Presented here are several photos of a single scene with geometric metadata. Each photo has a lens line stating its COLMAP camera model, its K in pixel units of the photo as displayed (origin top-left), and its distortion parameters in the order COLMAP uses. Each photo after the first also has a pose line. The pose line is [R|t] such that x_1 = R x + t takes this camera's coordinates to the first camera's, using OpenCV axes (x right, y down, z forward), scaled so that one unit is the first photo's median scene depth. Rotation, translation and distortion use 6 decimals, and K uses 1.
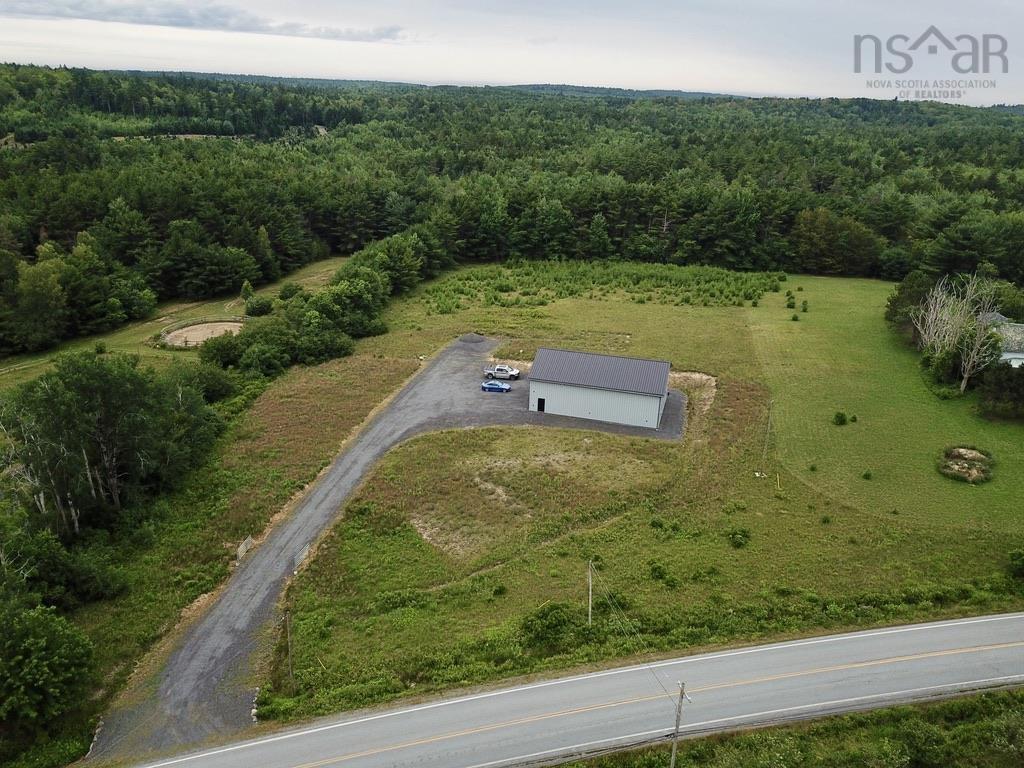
lens RADIAL K [[775.2, 0, 512.0], [0, 775.2, 384.0], [0, 0, 1]] dist [0.006790, 0.000150]
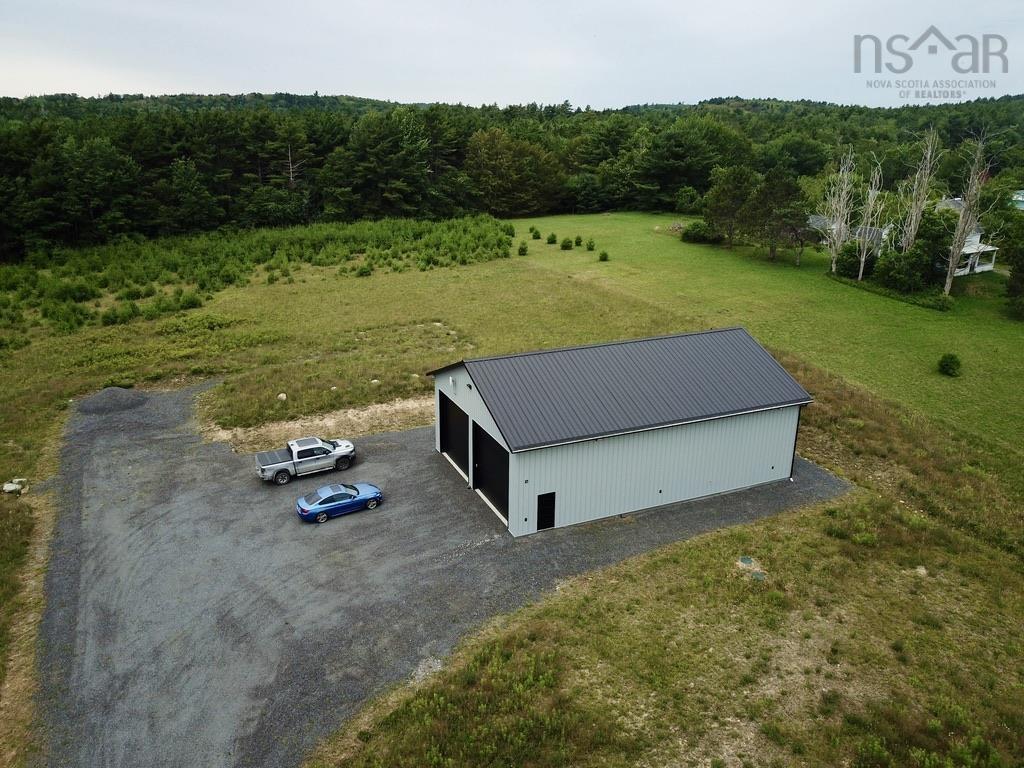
lens RADIAL K [[778.0, 0, 513.4], [0, 778.0, 380.4], [0, 0, 1]] dist [0.005554, 0.000808]
pose [[0.758244, -0.228507, 0.610615, -0.108756], [0.240252, 0.968590, 0.064133, -0.035488], [-0.606090, 0.098073, 0.789327, 0.431416]]
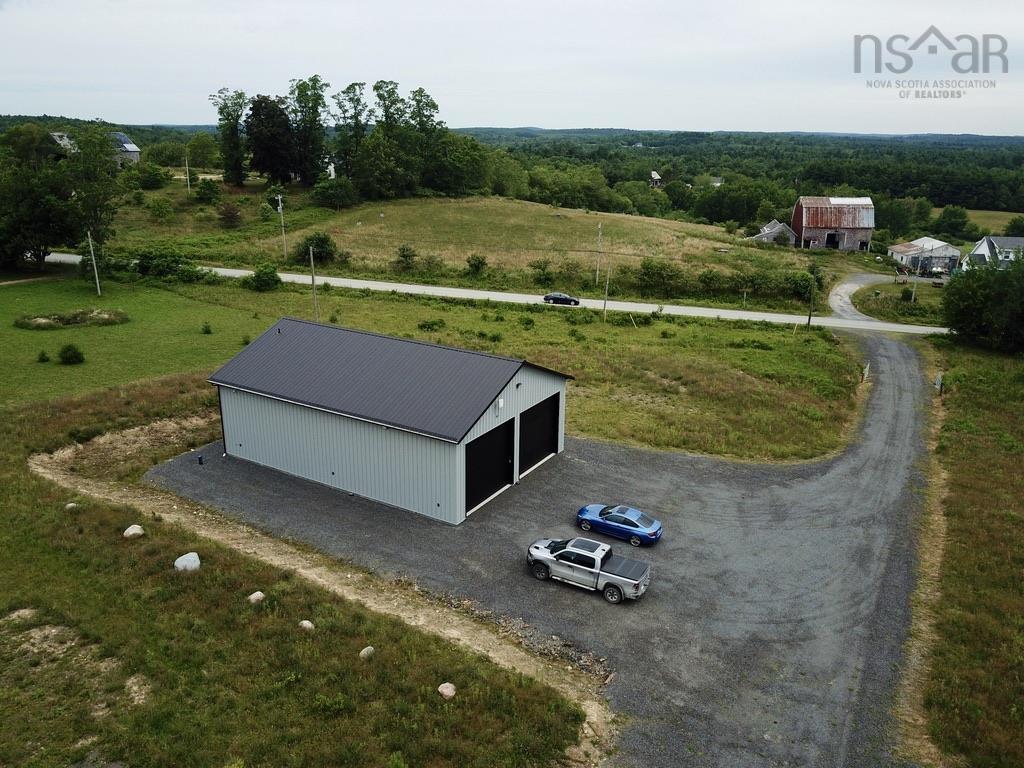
lens RADIAL K [[778.0, 0, 513.4], [0, 778.0, 380.4], [0, 0, 1]] dist [0.005554, 0.000808]
pose [[-0.963171, -0.121114, 0.240068, -0.033274], [0.055154, 0.784843, 0.617236, -0.173272], [-0.263172, 0.607744, -0.749258, 0.805555]]
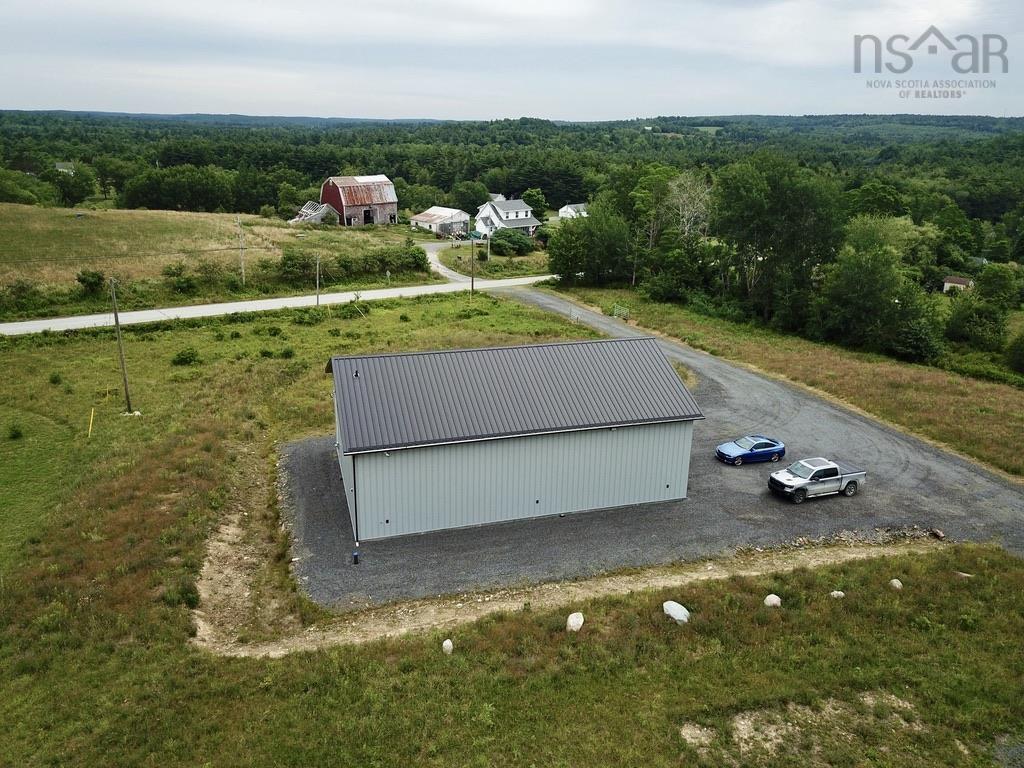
lens RADIAL K [[784.5, 0, 517.3], [0, 784.5, 374.1], [0, 0, 1]] dist [-0.000575, 0.004034]
pose [[-0.840418, 0.122115, -0.528001, 0.197118], [-0.231556, 0.799957, 0.553580, -0.152253], [0.489979, 0.587501, -0.644022, 0.772780]]
